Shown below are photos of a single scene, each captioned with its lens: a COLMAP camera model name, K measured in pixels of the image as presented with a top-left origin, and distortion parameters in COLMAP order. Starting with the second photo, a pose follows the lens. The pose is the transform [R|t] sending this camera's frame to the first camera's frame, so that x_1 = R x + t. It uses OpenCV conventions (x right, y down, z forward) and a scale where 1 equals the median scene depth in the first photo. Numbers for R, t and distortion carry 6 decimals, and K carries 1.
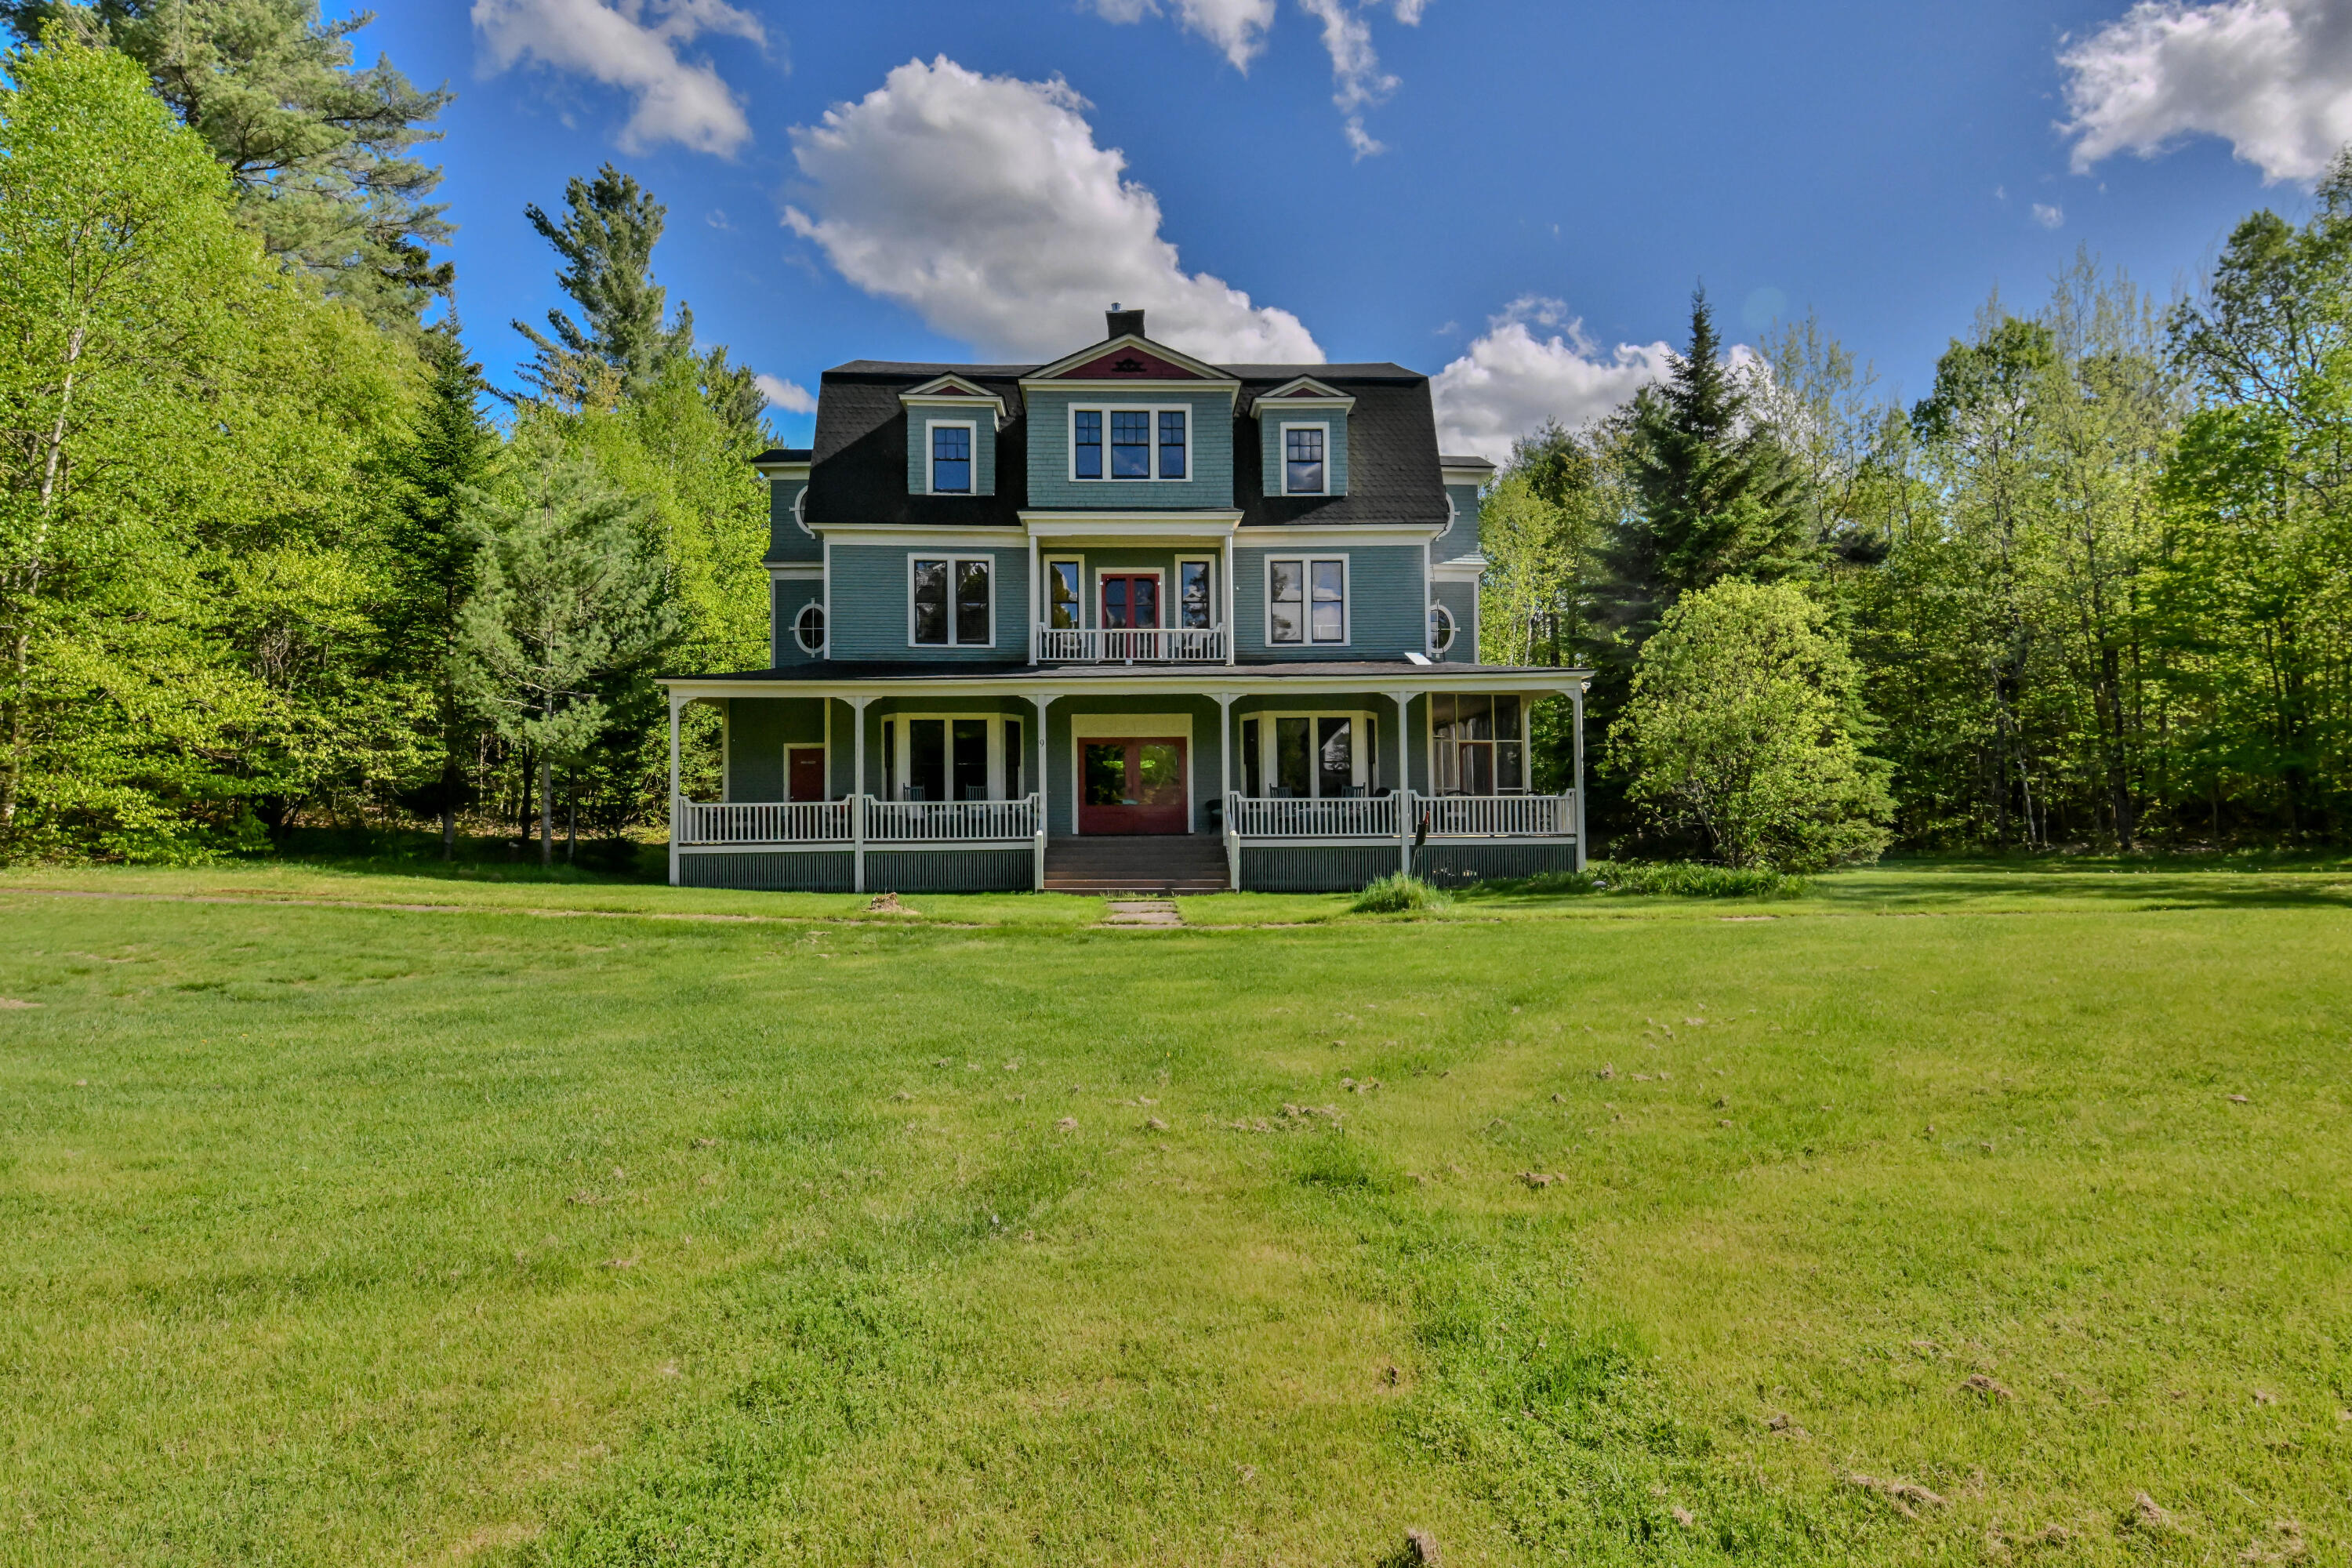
lens RADIAL K [[1405.8, 0, 1175.4], [0, 1405.8, 784.8], [0, 0, 1]] dist [0.003344, 0.000215]
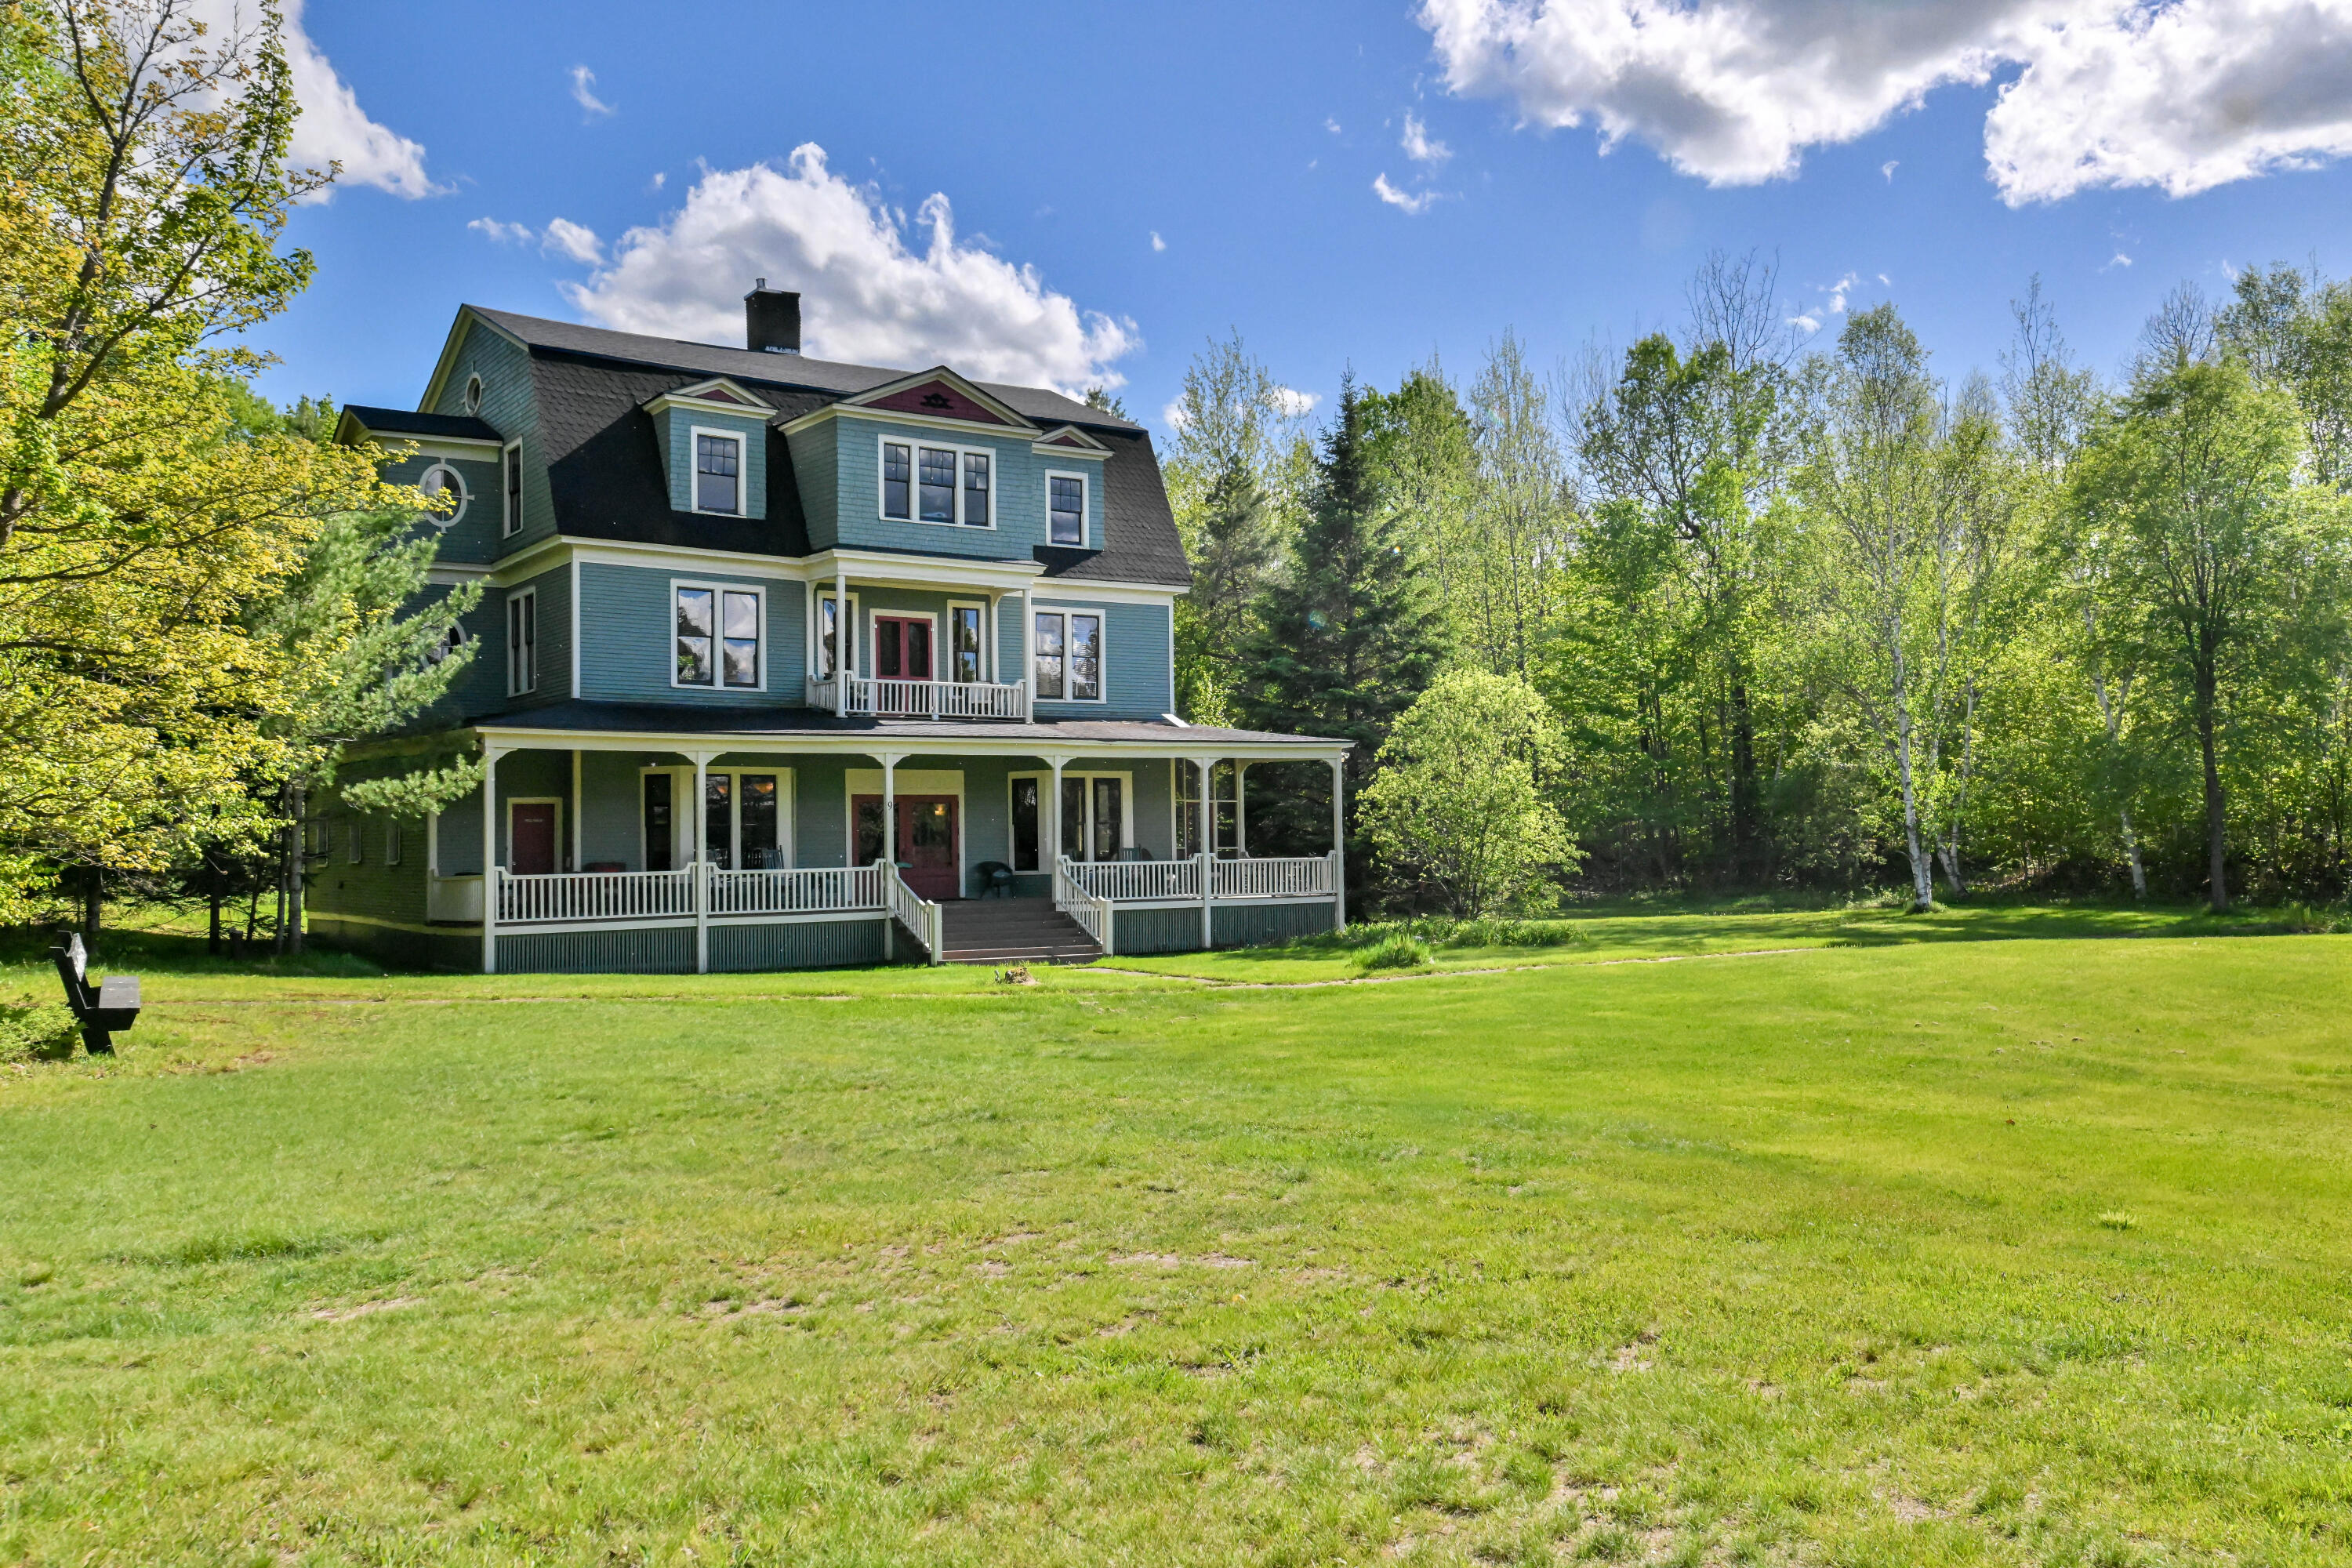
lens RADIAL K [[2015.8, 0, 1176.7], [0, 2015.8, 790.9], [0, 0, 1]] dist [0.007229, 0.001463]
pose [[0.833061, 0.011395, 0.553064, -0.624665], [-0.007914, 0.999931, -0.008682, -0.027012], [-0.553124, 0.002856, 0.833094, -0.202112]]
